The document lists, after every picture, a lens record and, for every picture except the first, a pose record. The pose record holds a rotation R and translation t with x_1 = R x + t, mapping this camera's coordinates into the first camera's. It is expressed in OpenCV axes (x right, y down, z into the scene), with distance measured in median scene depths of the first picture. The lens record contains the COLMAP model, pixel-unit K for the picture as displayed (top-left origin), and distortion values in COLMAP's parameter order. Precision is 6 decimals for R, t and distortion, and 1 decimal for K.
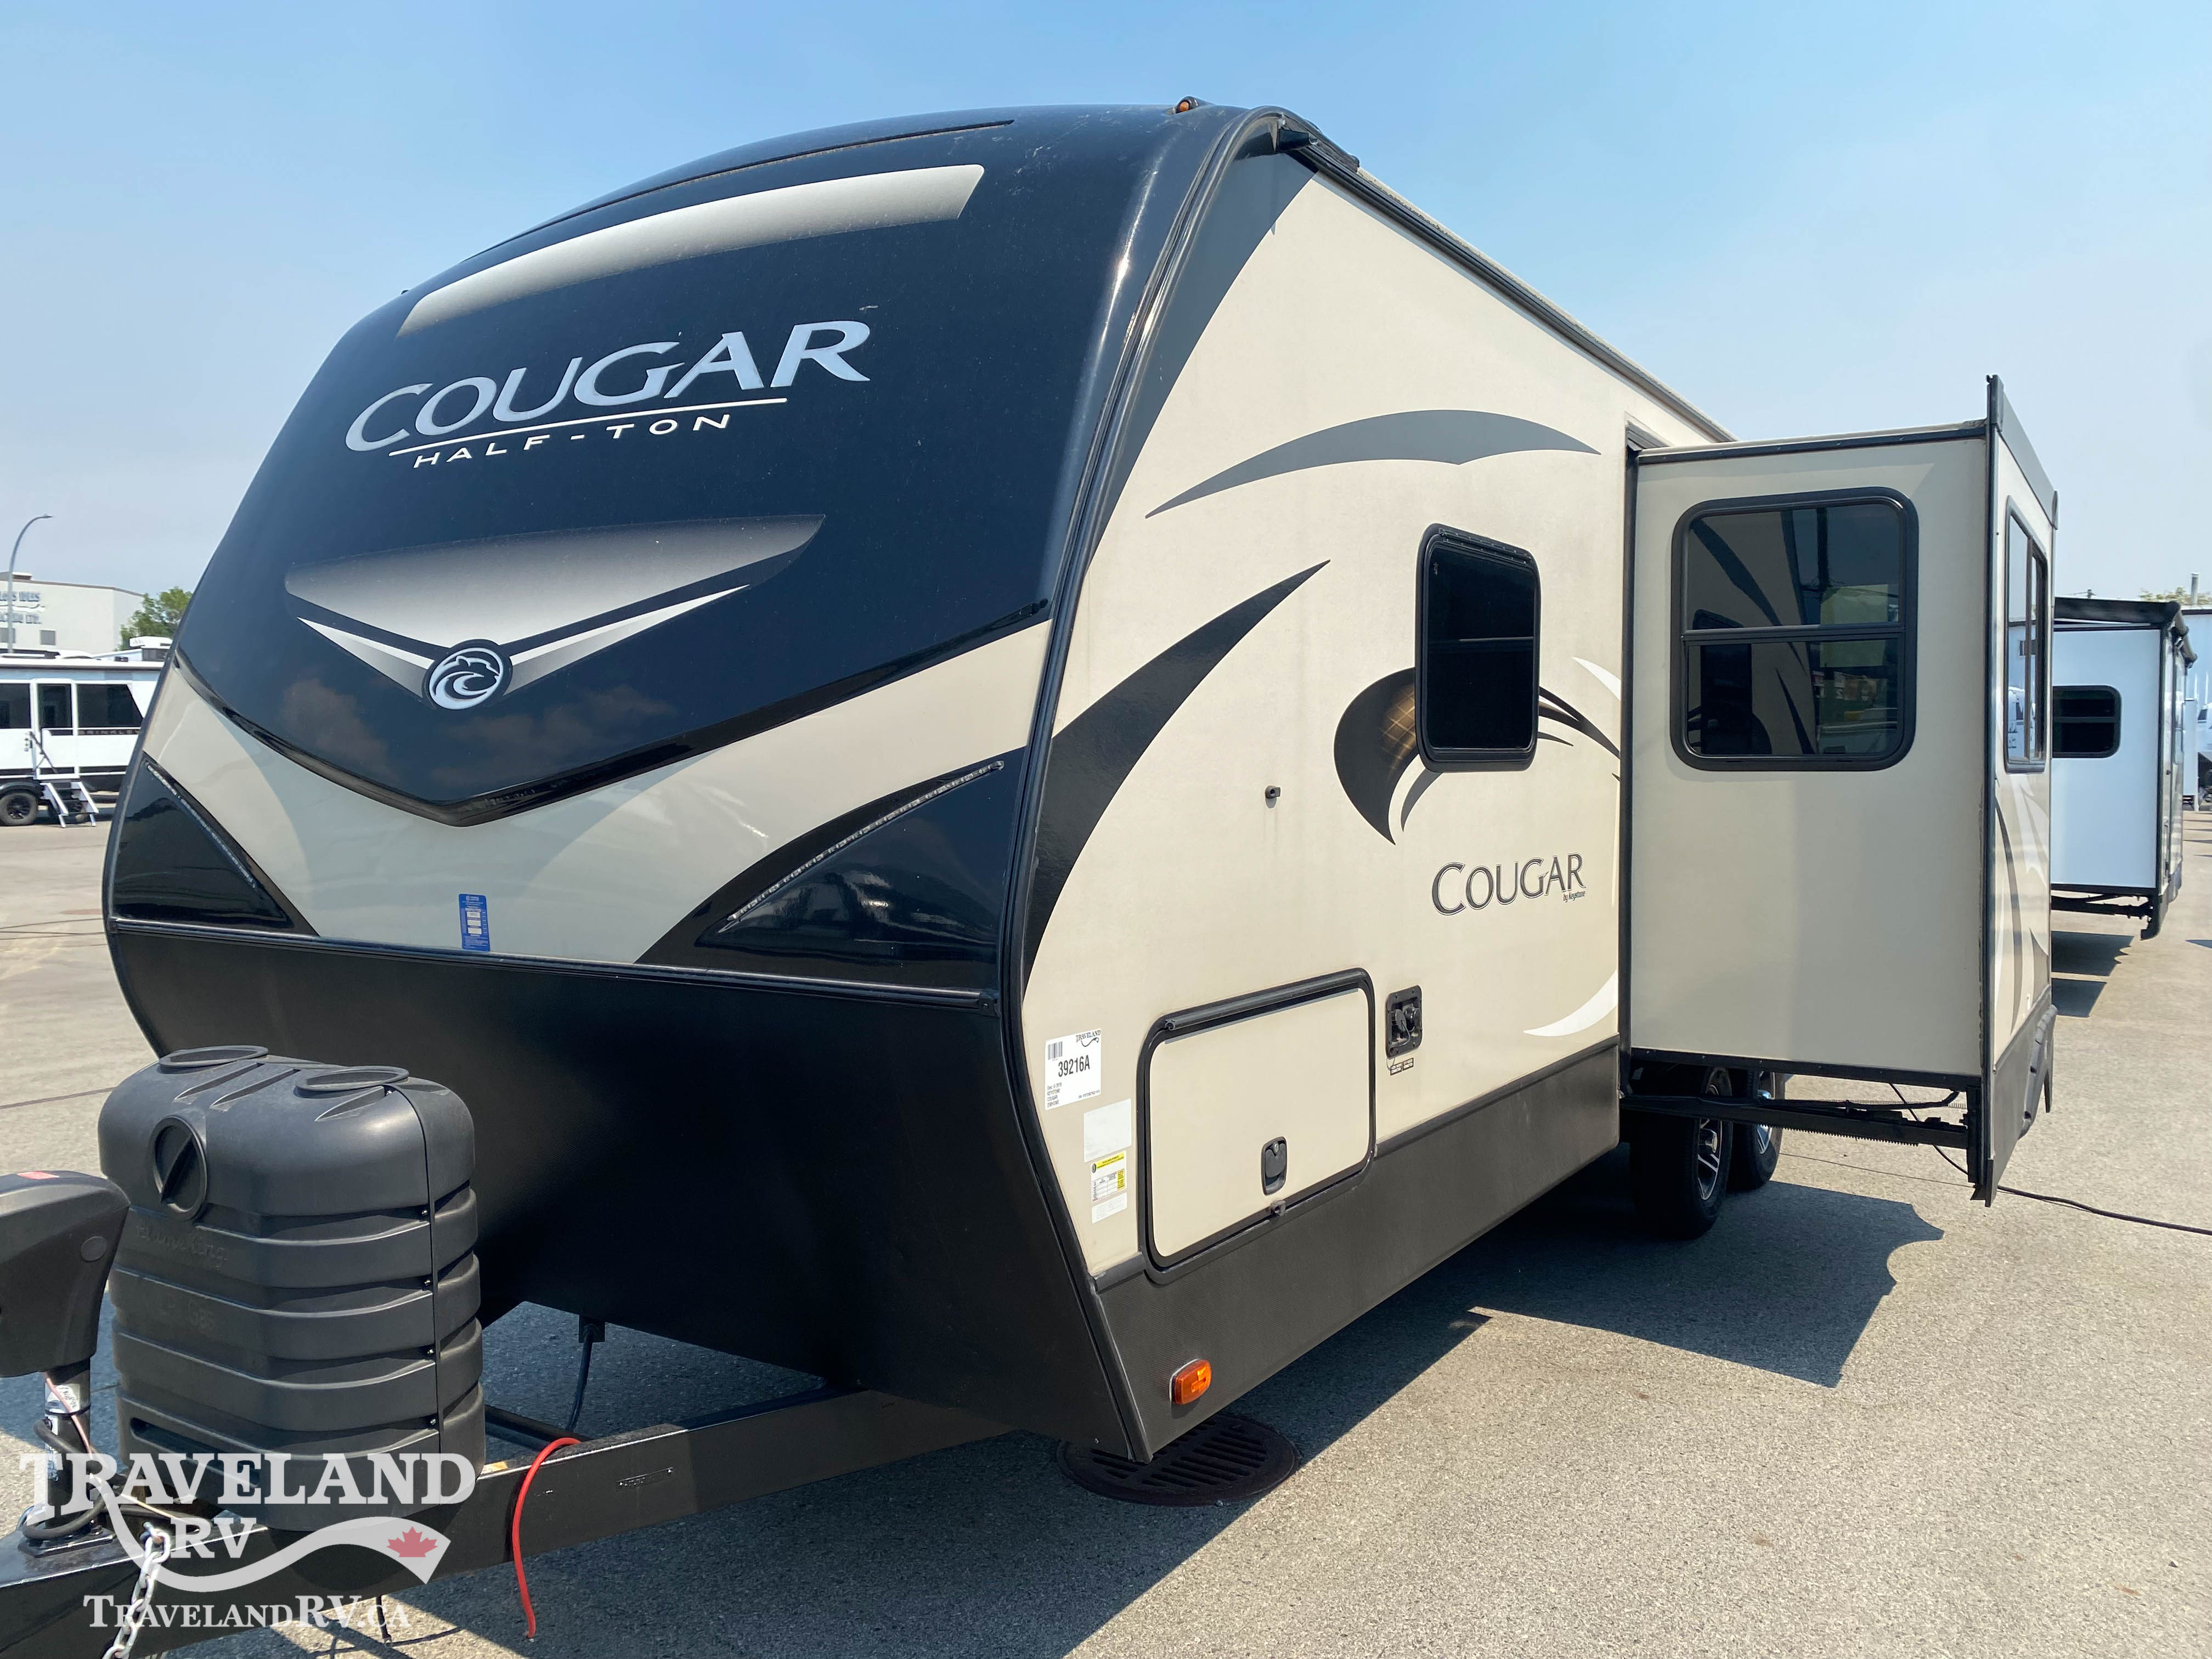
lens RADIAL K [[1715.4, 0, 1106.0], [0, 1715.4, 829.5], [0, 0, 1]] dist [0.100497, -0.188466]
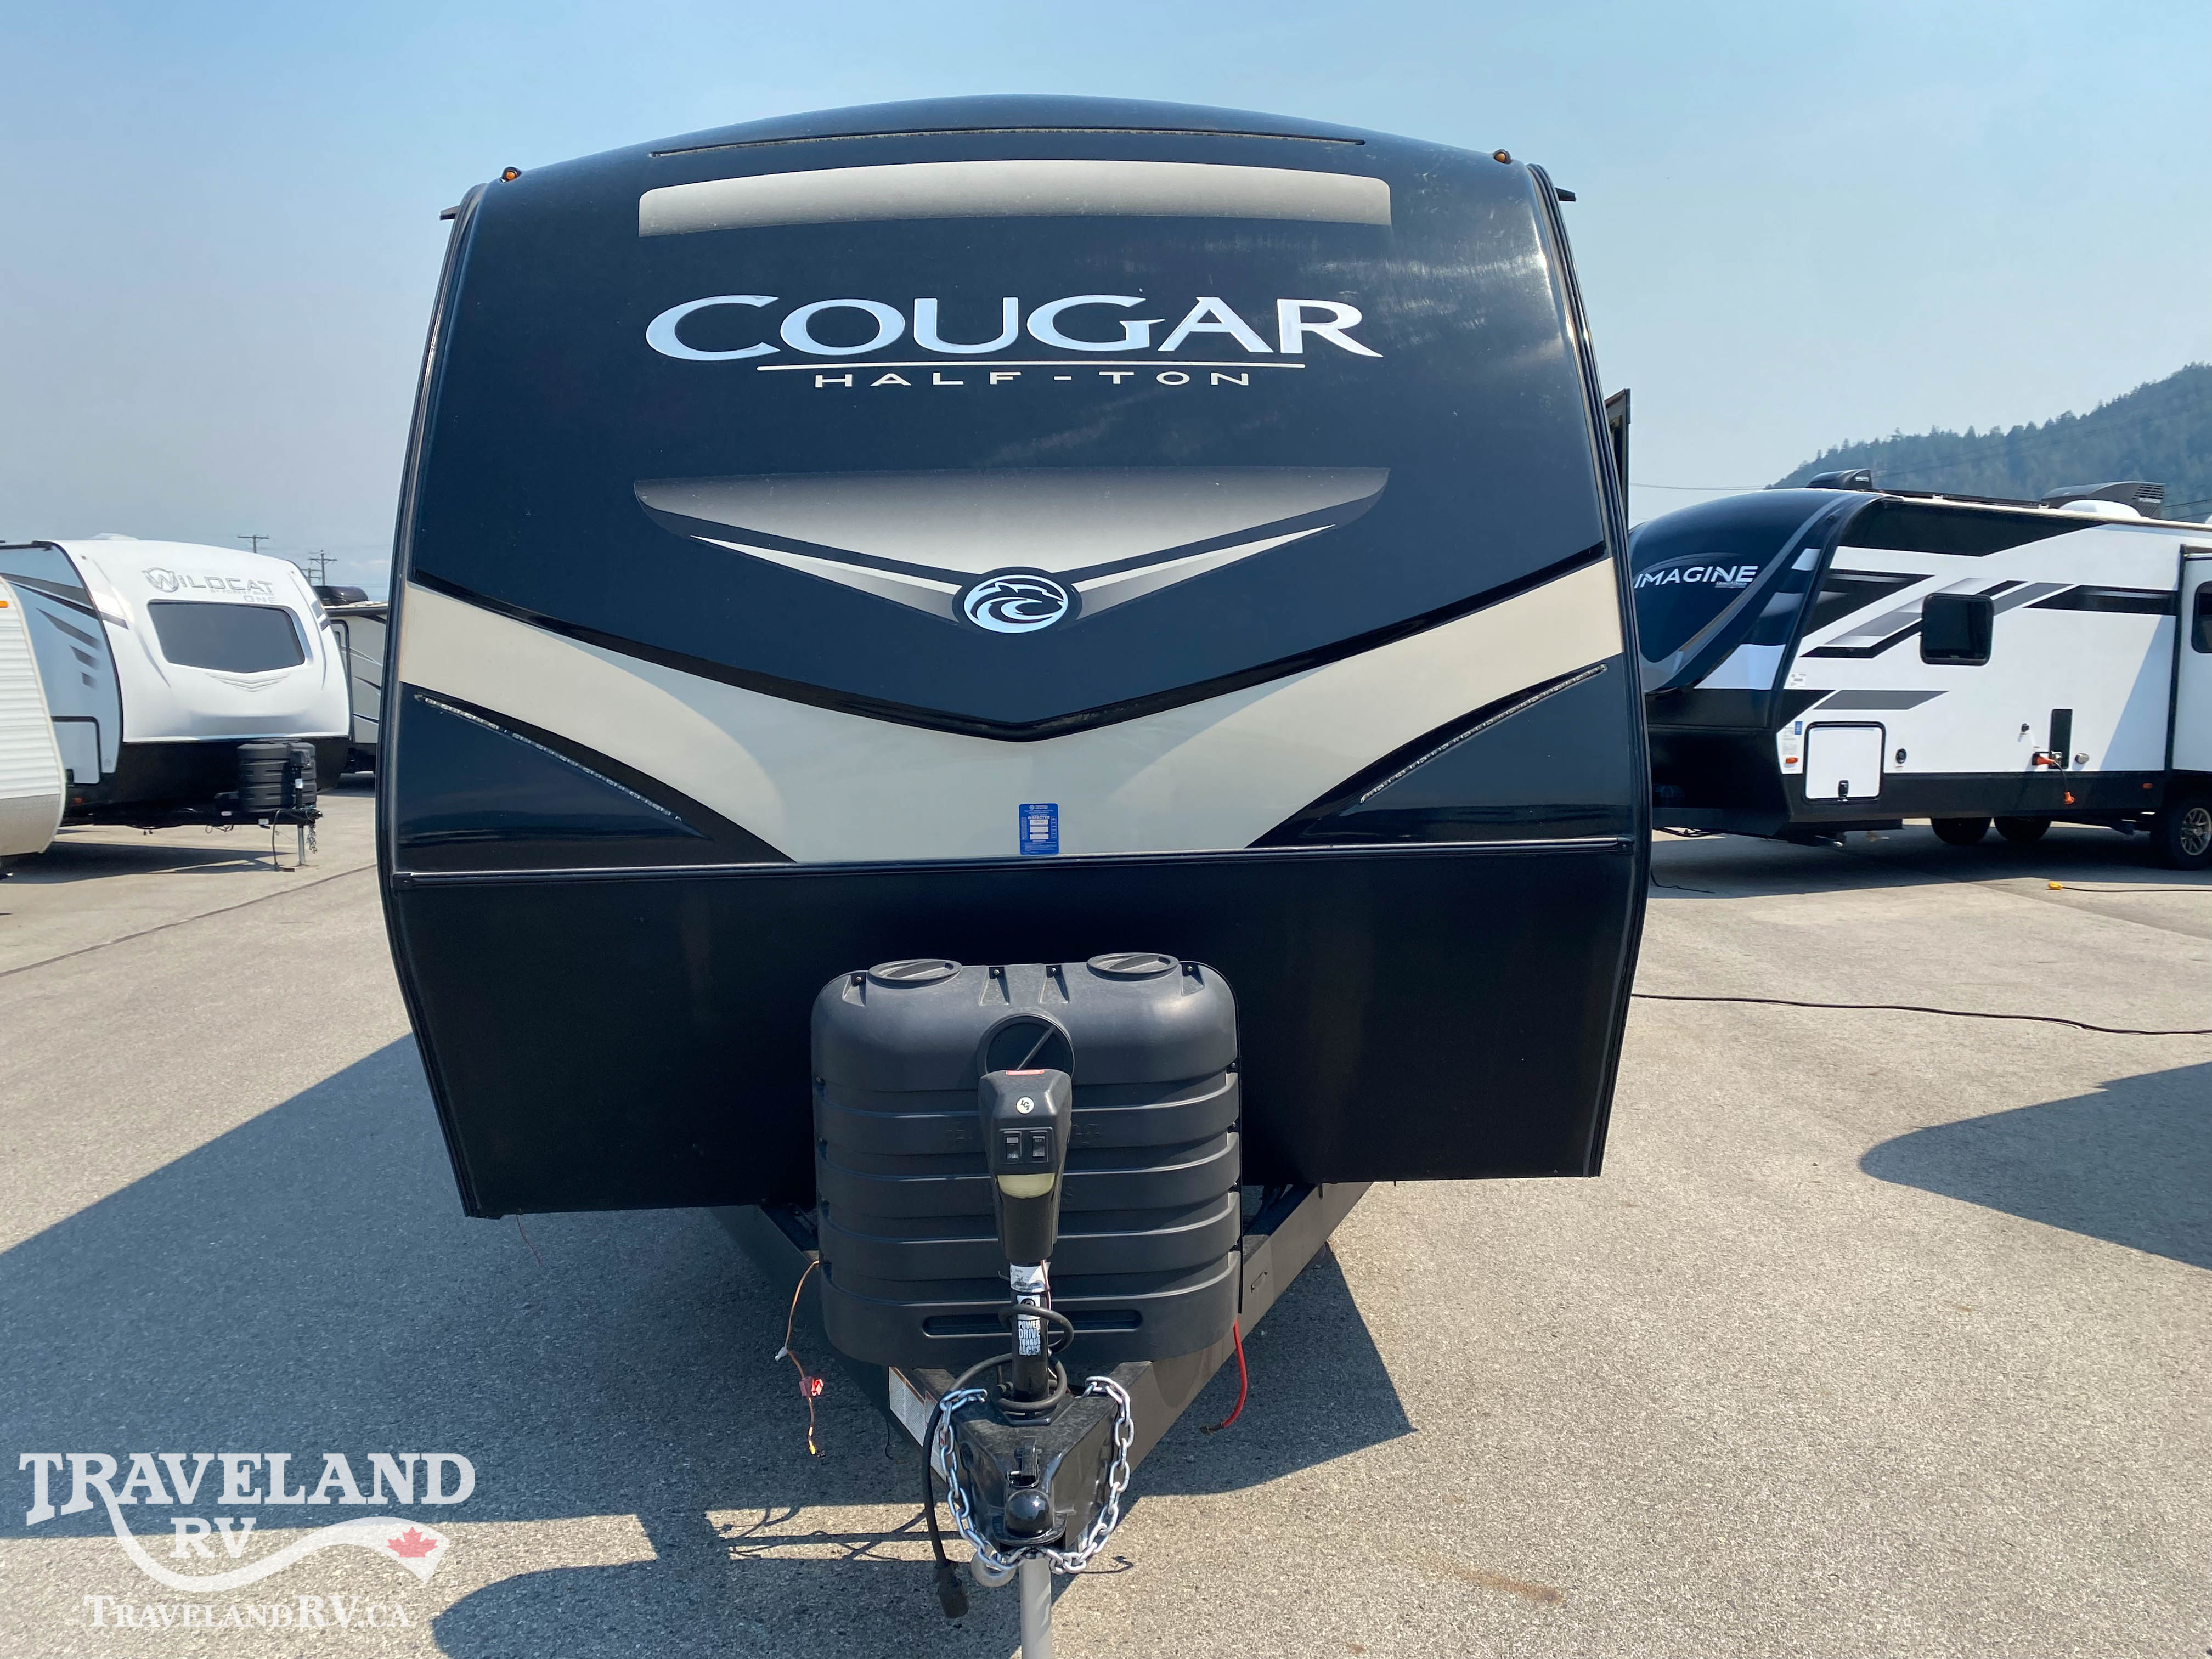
lens RADIAL K [[1715.4, 0, 1106.0], [0, 1715.4, 829.5], [0, 0, 1]] dist [0.100497, -0.188466]
pose [[0.814162, -0.079862, 0.575119, -0.953692], [0.044090, 0.996139, 0.075910, -0.026421], [-0.578961, -0.036445, 0.814540, 0.096863]]
